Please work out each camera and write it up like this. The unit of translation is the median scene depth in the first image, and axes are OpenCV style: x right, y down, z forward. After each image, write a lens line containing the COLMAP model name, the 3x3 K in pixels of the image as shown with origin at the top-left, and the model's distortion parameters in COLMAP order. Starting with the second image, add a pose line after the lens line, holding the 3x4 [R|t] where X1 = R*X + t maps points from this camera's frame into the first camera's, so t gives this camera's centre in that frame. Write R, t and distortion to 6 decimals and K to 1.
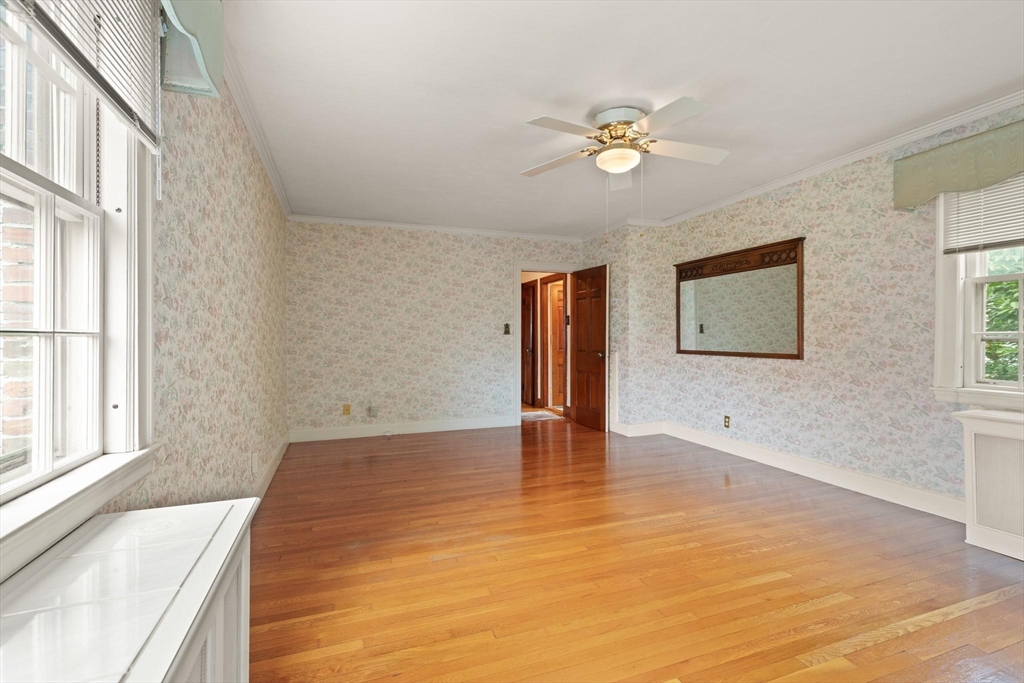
lens RADIAL K [[477.9, 0, 520.9], [0, 477.9, 322.6], [0, 0, 1]] dist [0.001888, -0.000360]
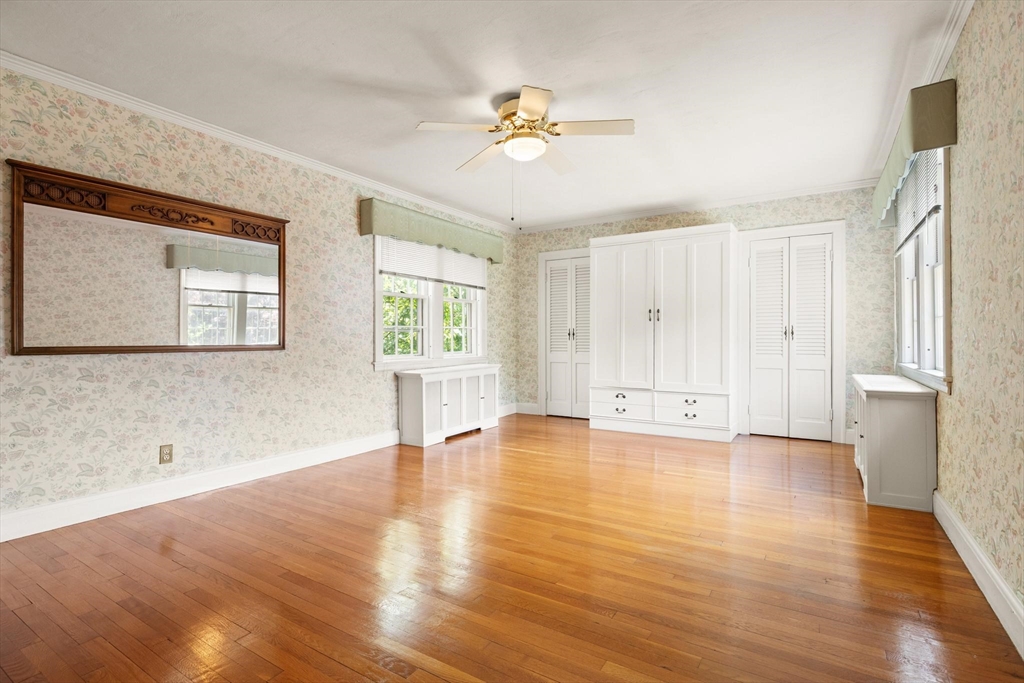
lens RADIAL K [[492.0, 0, 516.5], [0, 492.0, 330.5], [0, 0, 1]] dist [-0.008354, -0.000234]
pose [[-0.606715, 0.019048, 0.794691, -0.458053], [-0.019110, 0.999074, -0.038537, 0.068402], [-0.794690, -0.038567, -0.605789, 1.222065]]
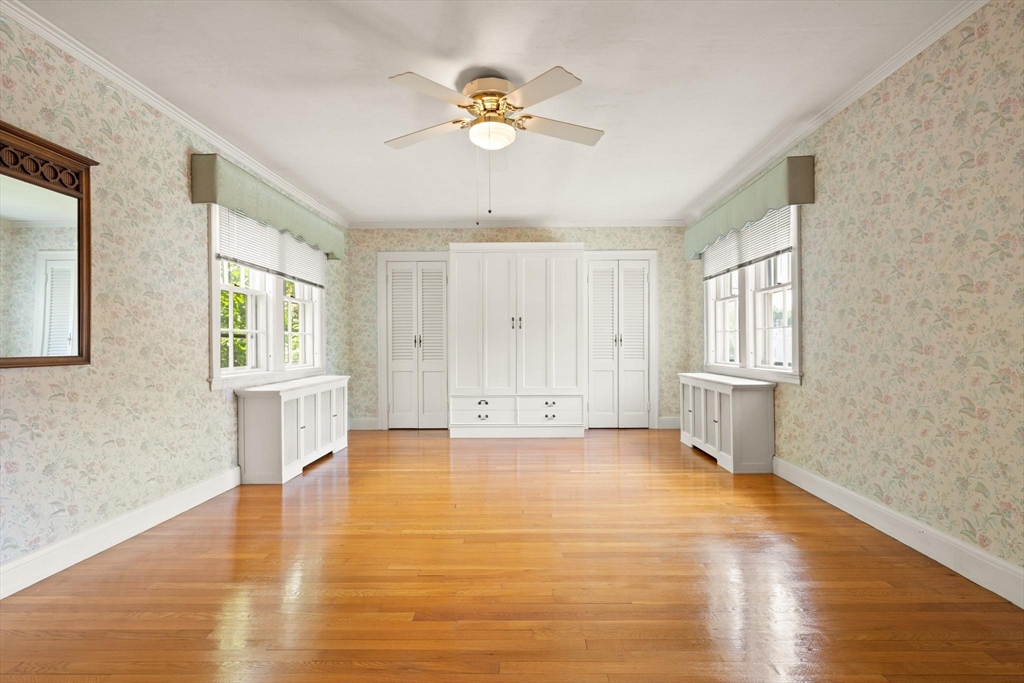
lens RADIAL K [[476.0, 0, 508.5], [0, 476.0, 338.1], [0, 0, 1]] dist [0.001811, -0.000438]
pose [[-0.934665, 0.015064, 0.355211, -0.117411], [-0.001111, 0.998973, -0.045290, 0.071749], [-0.355529, -0.042726, -0.933688, 1.367642]]
